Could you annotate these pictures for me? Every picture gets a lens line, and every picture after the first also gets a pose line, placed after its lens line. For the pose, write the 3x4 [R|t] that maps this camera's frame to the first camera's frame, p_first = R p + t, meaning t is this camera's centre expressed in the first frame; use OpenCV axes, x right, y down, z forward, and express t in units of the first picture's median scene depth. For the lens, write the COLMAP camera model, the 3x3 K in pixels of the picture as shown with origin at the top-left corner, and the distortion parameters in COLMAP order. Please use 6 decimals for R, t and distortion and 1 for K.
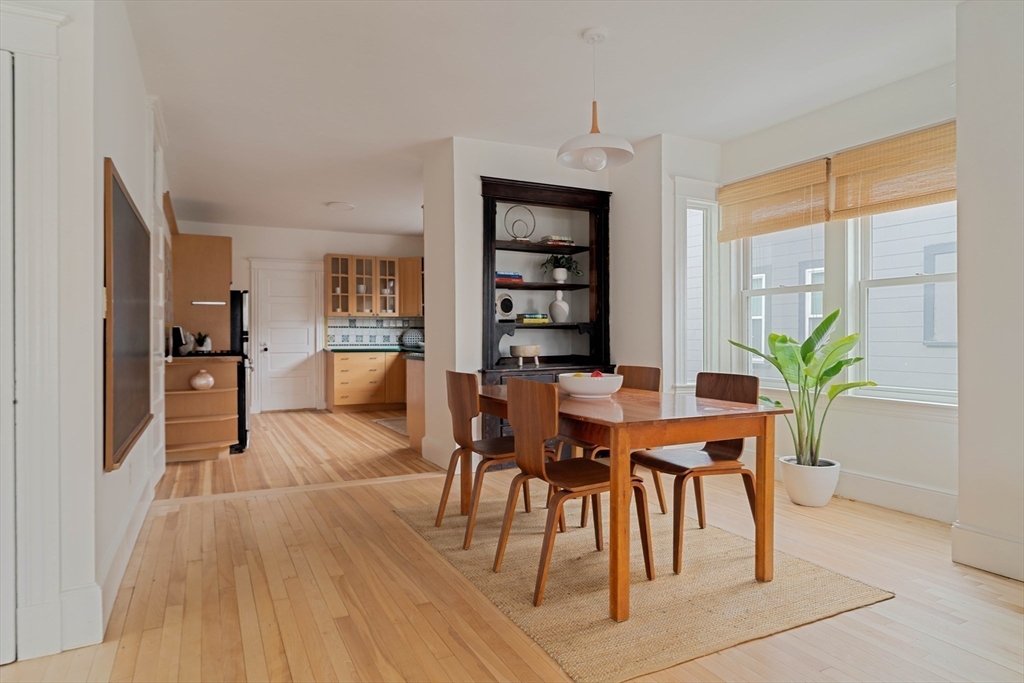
lens RADIAL K [[615.7, 0, 511.6], [0, 615.7, 336.4], [0, 0, 1]] dist [-0.000101, -0.000780]
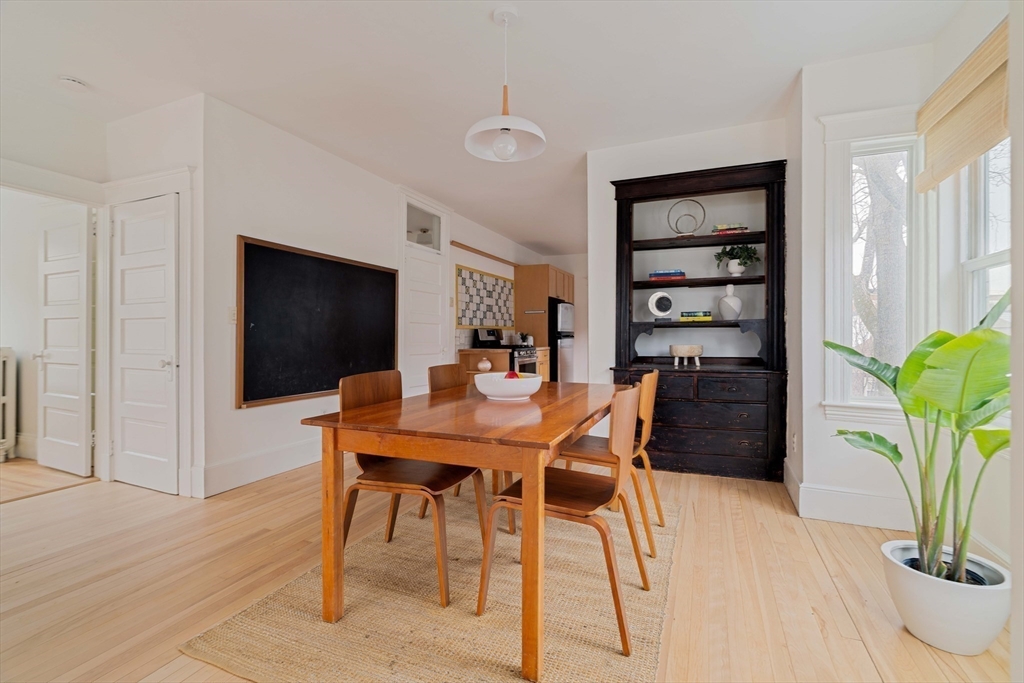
lens RADIAL K [[470.4, 0, 508.4], [0, 470.4, 340.7], [0, 0, 1]] dist [-0.005949, -0.000358]
pose [[0.646942, 0.010771, -0.762463, 0.400831], [-0.002611, 0.999926, 0.011910, 0.000022], [0.762535, -0.005714, 0.646922, 0.314204]]
